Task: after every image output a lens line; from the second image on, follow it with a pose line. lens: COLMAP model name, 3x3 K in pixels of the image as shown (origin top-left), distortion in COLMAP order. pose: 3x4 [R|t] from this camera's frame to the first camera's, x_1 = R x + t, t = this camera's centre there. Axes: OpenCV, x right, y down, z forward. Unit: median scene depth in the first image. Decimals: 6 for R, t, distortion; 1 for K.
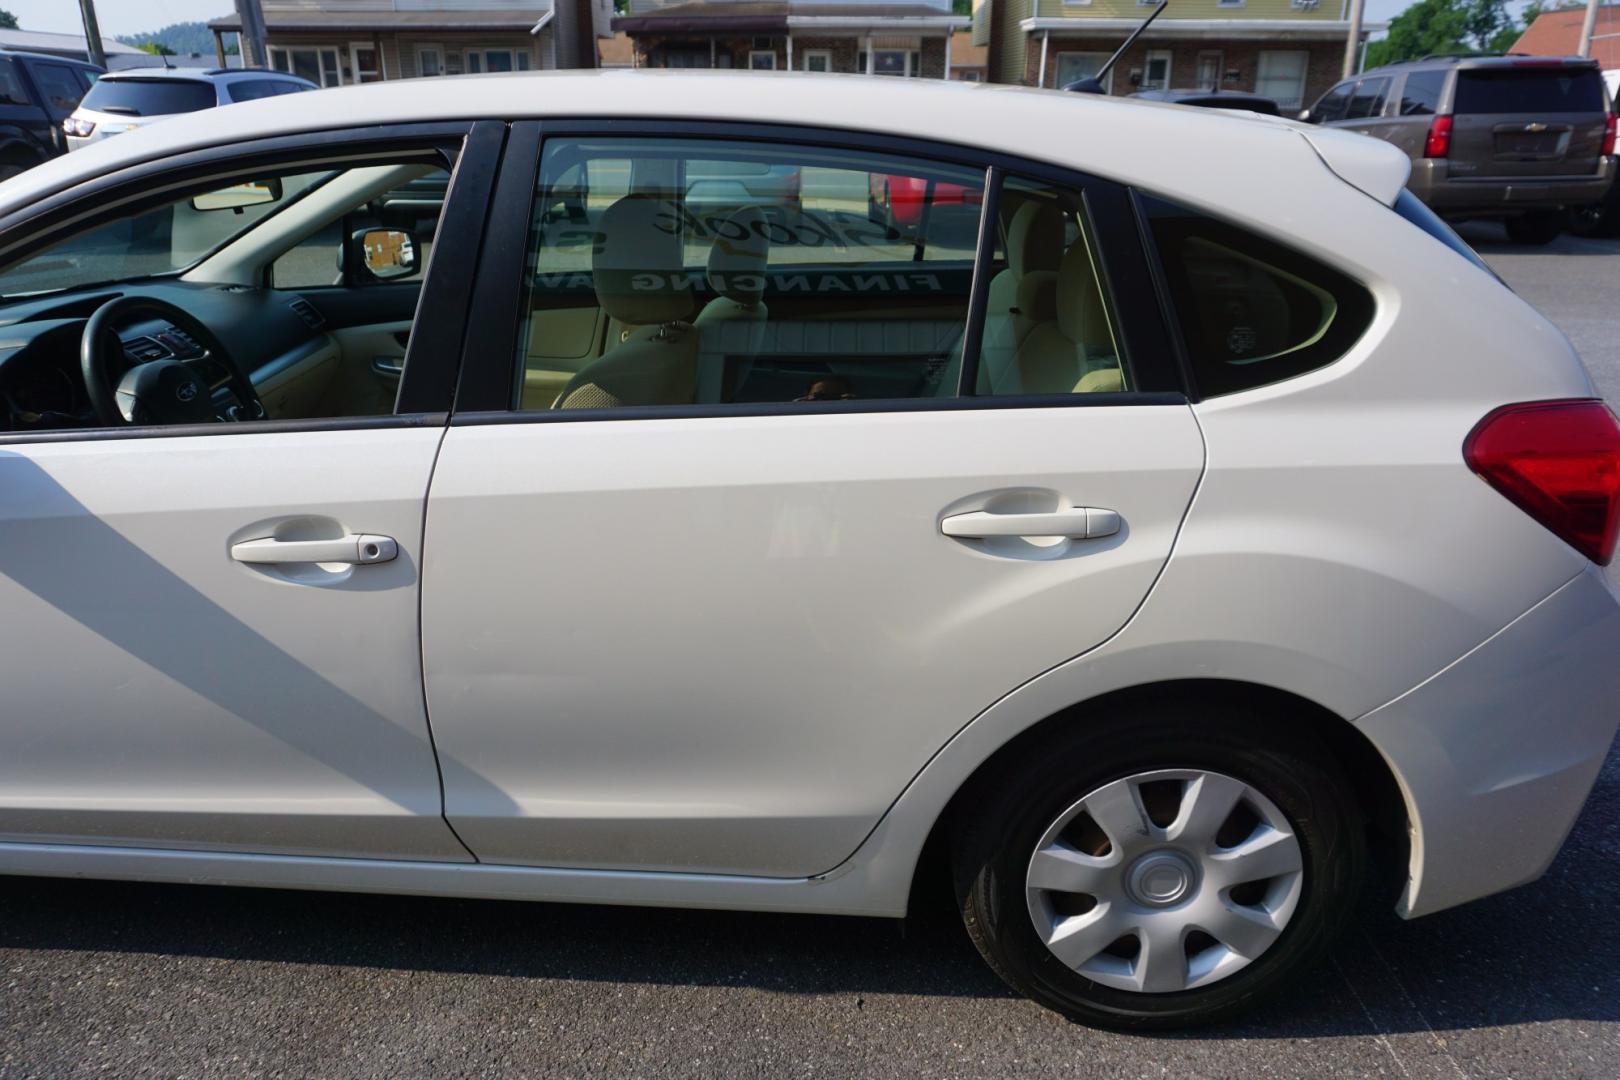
lens RADIAL K [[1090.4, 0, 808.0], [0, 1090.4, 537.2], [0, 0, 1]] dist [-0.037482, 0.027649]
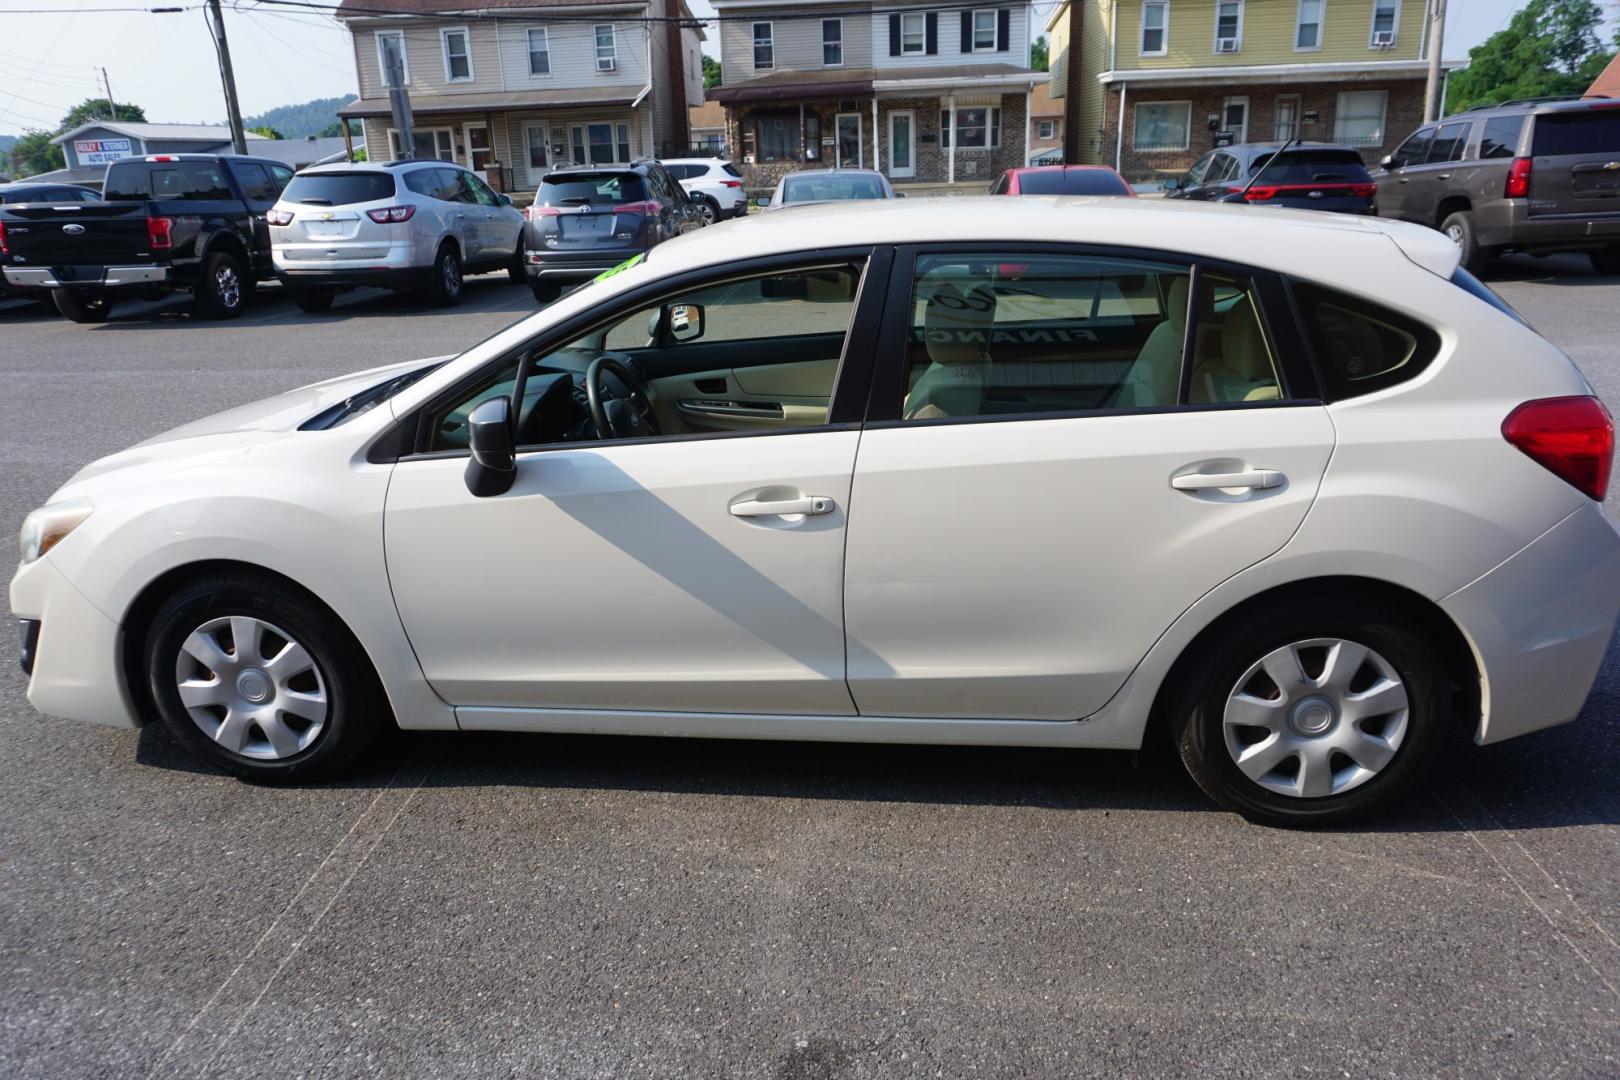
lens RADIAL K [[1097.3, 0, 806.8], [0, 1097.3, 538.6], [0, 0, 1]] dist [-0.044705, 0.036910]
pose [[0.997364, -0.017863, -0.070327, -0.245151], [0.014759, 0.998904, -0.044408, 0.109018], [0.071043, 0.043253, 0.996535, -0.528599]]
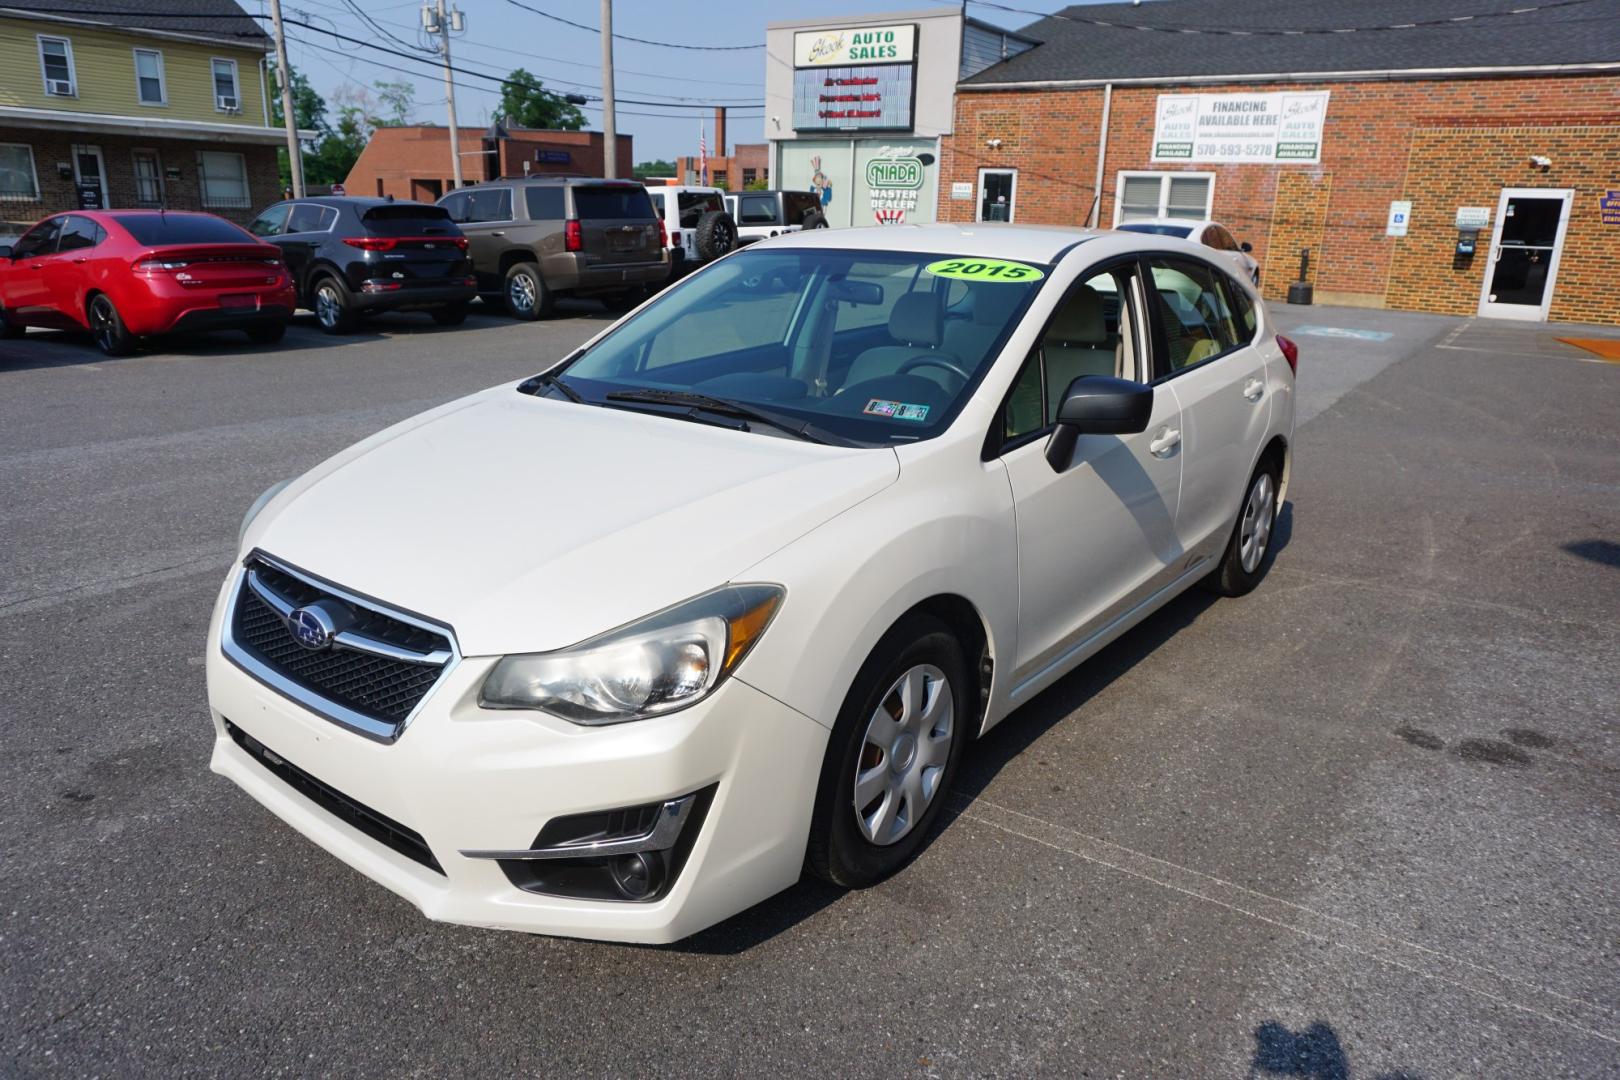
lens RADIAL K [[1090.4, 0, 808.0], [0, 1090.4, 537.2], [0, 0, 1]] dist [-0.037482, 0.027649]
pose [[0.567823, -0.223640, 0.792188, -2.180777], [0.284487, 0.956400, 0.066083, -0.127760], [-0.772427, 0.187844, 0.606688, 0.200792]]
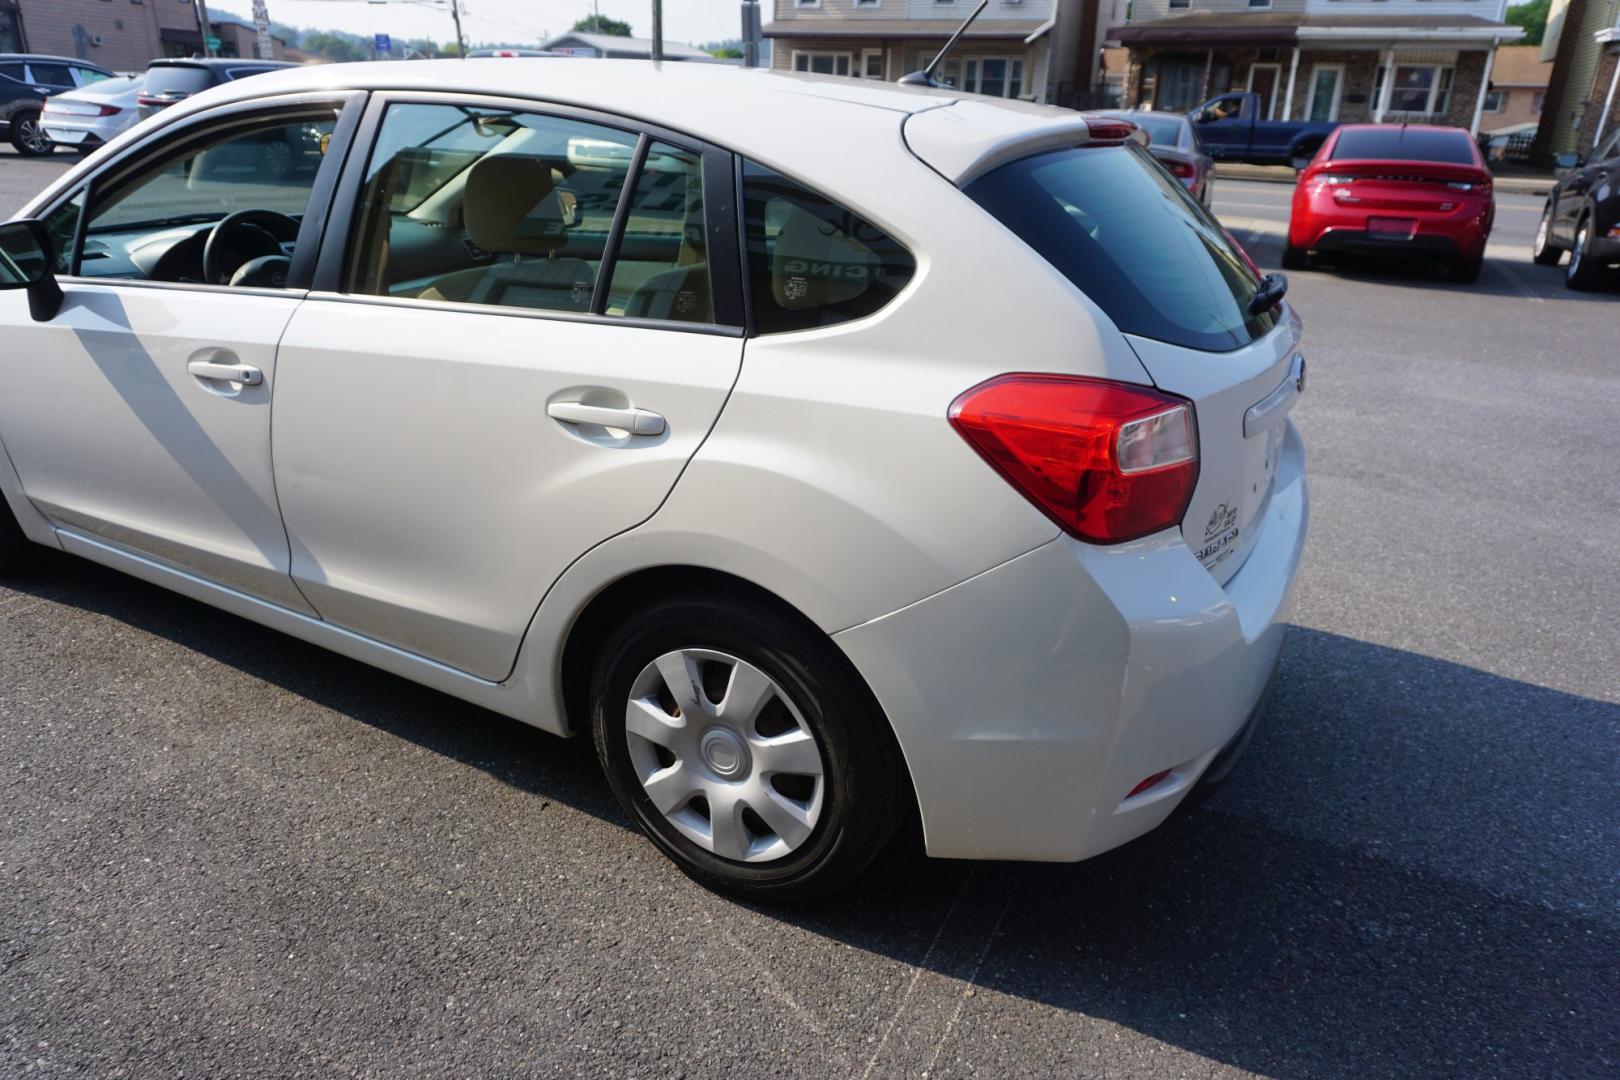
lens RADIAL K [[1090.4, 0, 808.0], [0, 1090.4, 537.2], [0, 0, 1]] dist [-0.037482, 0.027649]
pose [[0.900017, 0.183311, -0.395431, 0.736457], [-0.186431, 0.981982, 0.030895, 0.032777], [0.393970, 0.045914, 0.917976, -0.037361]]
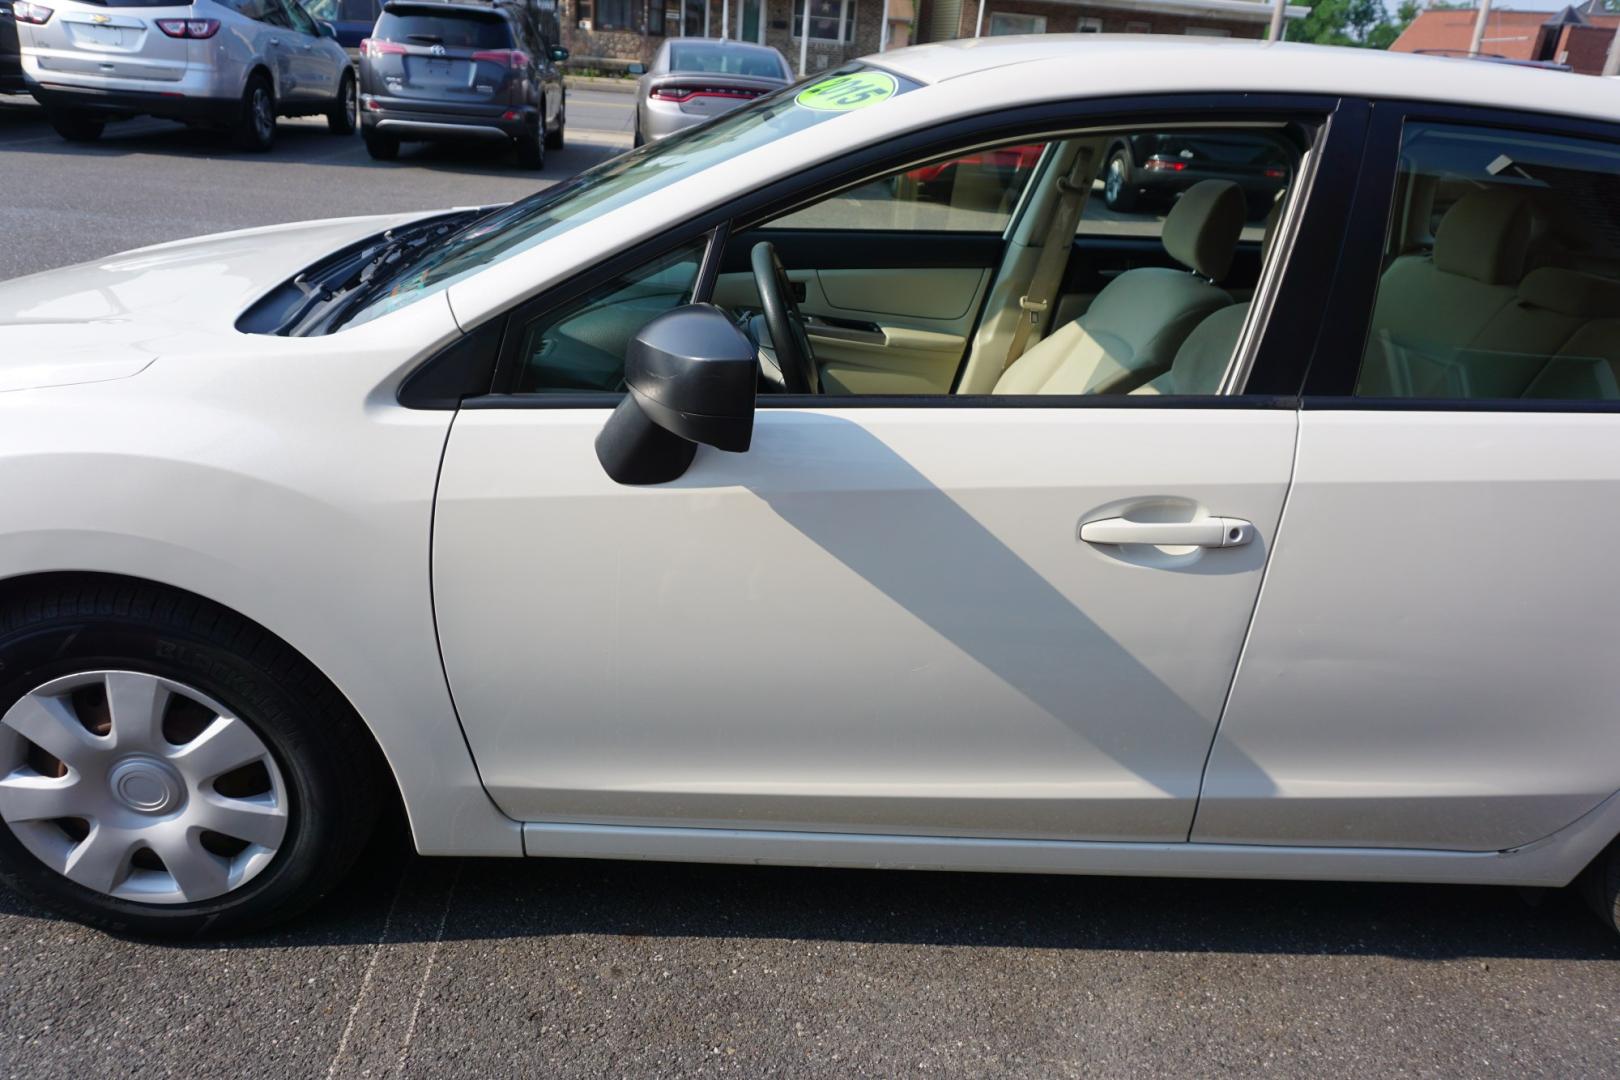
lens RADIAL K [[1090.4, 0, 808.0], [0, 1090.4, 537.2], [0, 0, 1]] dist [-0.037482, 0.027649]
pose [[0.992609, 0.025553, 0.118635, -0.722336], [-0.030917, 0.998571, 0.043599, -0.012922], [-0.117352, -0.046945, 0.991980, 0.057432]]
